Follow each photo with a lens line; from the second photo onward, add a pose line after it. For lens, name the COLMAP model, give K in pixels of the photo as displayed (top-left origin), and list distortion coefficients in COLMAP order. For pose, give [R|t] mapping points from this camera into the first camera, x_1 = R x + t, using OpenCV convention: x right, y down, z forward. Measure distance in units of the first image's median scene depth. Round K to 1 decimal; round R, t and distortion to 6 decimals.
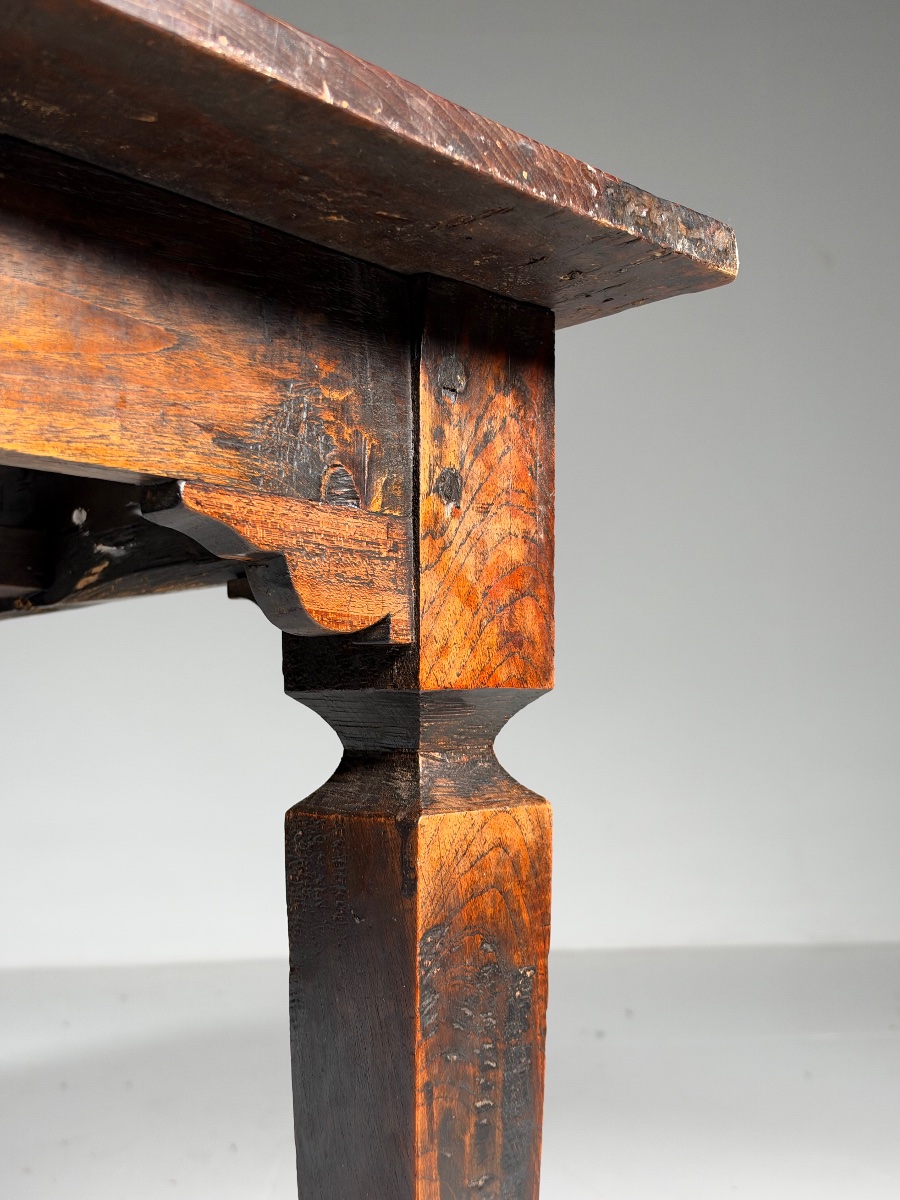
lens RADIAL K [[1387.4, 0, 457.8], [0, 1387.4, 594.0], [0, 0, 1]] dist [0.098189, 0.000000]
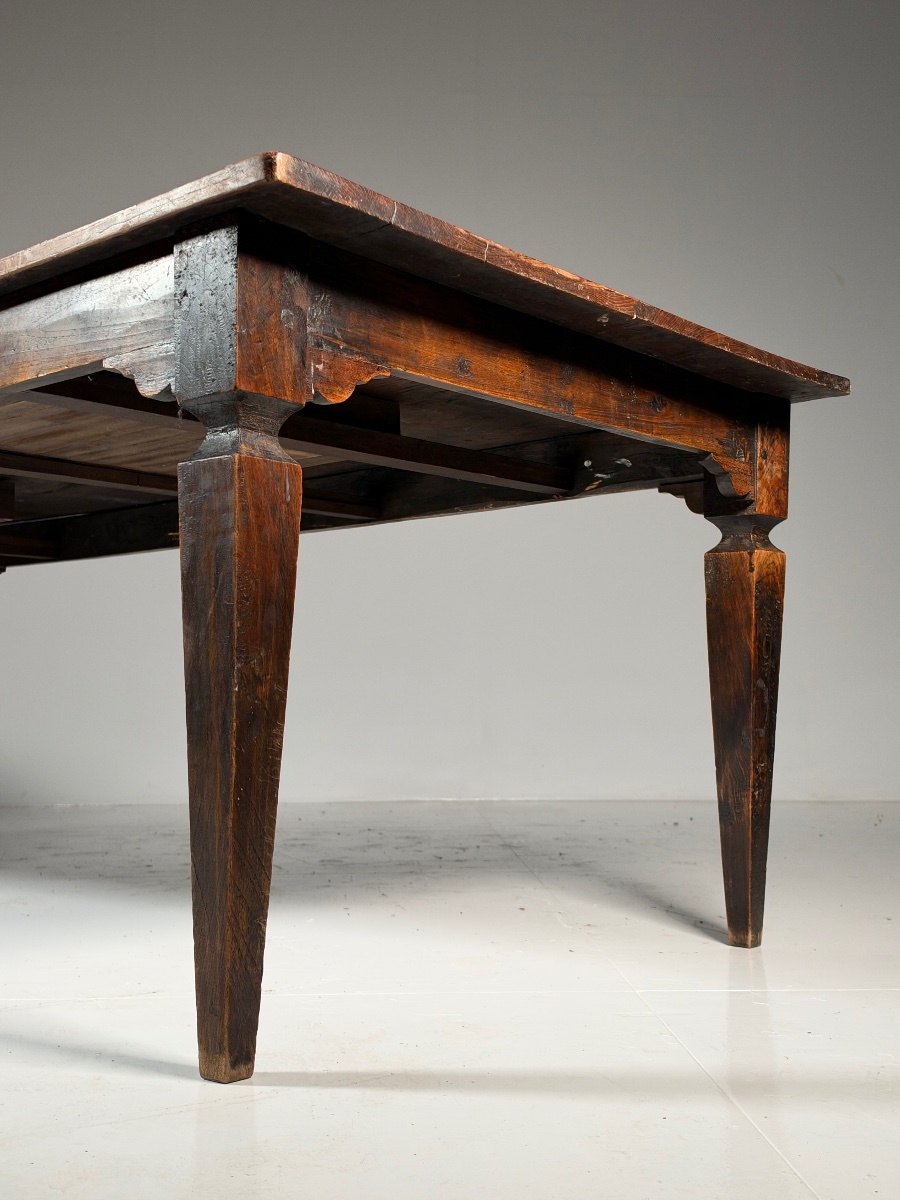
lens RADIAL K [[1400.0, 0, 436.3], [0, 1400.0, 598.7], [0, 0, 1]] dist [0.036848, 0.000000]
pose [[0.999734, 0.022612, -0.004512, -0.752465], [-0.022479, 0.999365, 0.027637, 0.188980], [0.005134, -0.027528, 0.999608, -2.348639]]
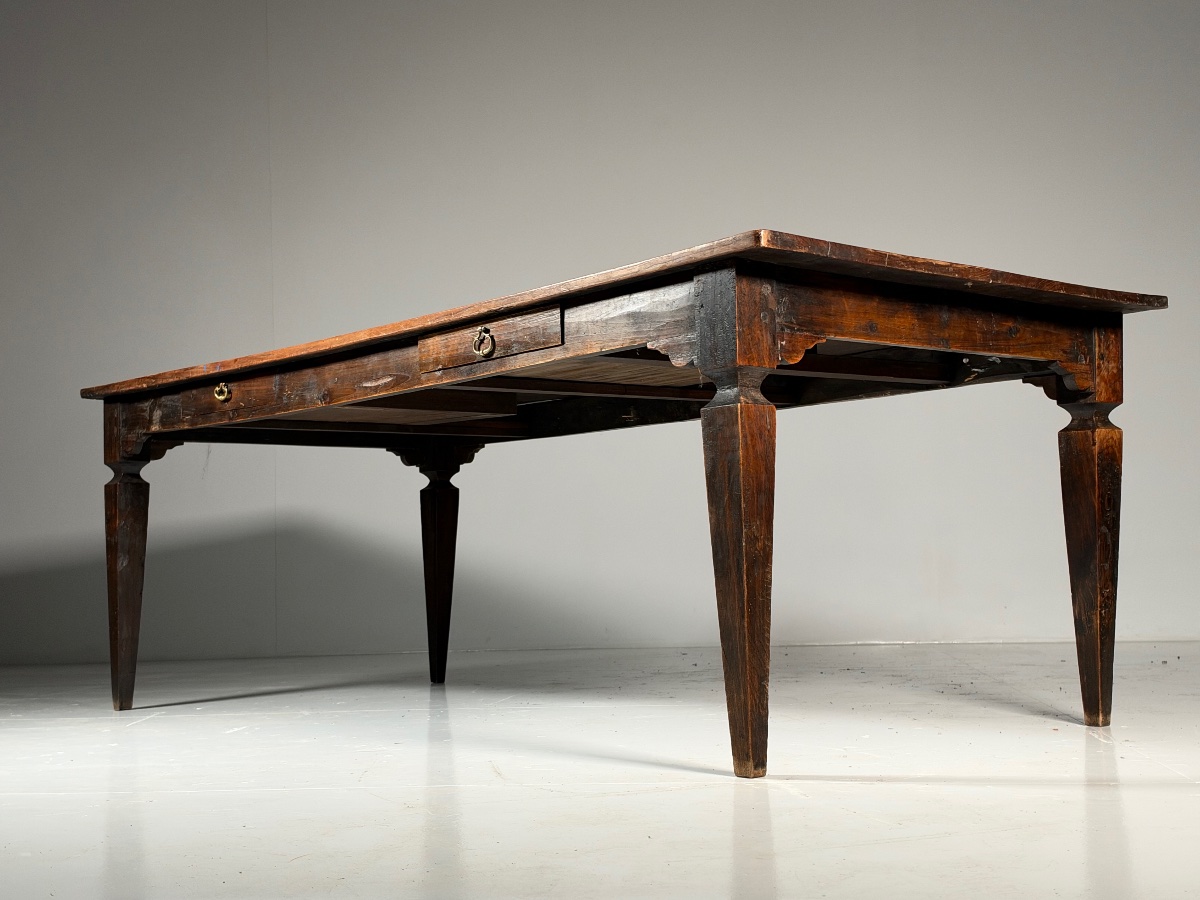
lens RADIAL K [[1613.6, 0, 592.2], [0, 1613.6, 439.7], [0, 0, 1]] dist [0.110200, 0.000000]
pose [[0.990150, -0.011978, -0.139497, -0.868050], [0.016894, 0.999275, 0.034114, -0.017001], [0.138987, -0.036135, 0.989635, -4.288021]]
